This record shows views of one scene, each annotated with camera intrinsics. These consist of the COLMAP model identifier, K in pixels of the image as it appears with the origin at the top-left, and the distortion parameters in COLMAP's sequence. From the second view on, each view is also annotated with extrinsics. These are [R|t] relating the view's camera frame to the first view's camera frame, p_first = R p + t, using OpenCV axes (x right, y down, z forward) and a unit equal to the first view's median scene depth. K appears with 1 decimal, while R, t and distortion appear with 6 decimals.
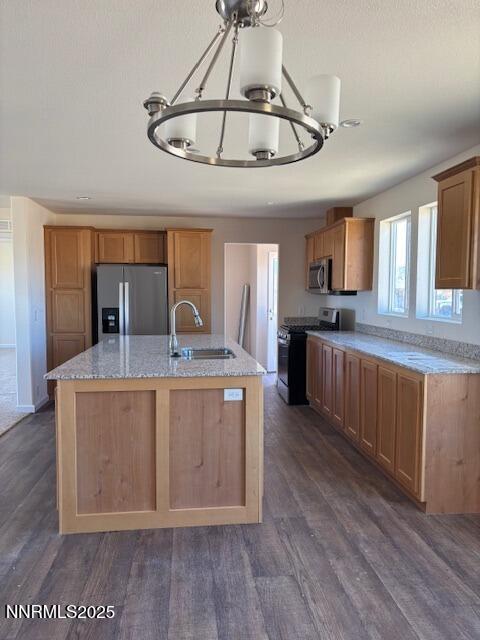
lens RADIAL K [[453.1, 0, 229.0], [0, 453.1, 331.7], [0, 0, 1]] dist [0.004769, -0.002370]
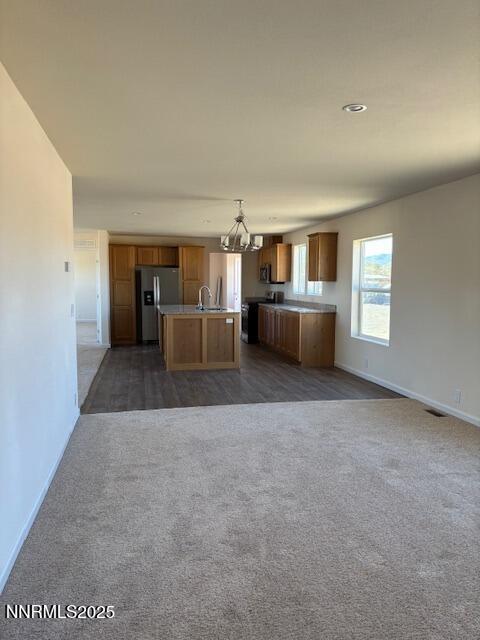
lens RADIAL K [[453.1, 0, 241.3], [0, 453.1, 320.2], [0, 0, 1]] dist [0.004769, -0.002370]
pose [[0.992369, -0.008656, 0.122996, -0.121350], [0.008919, 0.999959, -0.001584, 0.067815], [-0.122978, 0.002669, 0.992406, -0.804211]]
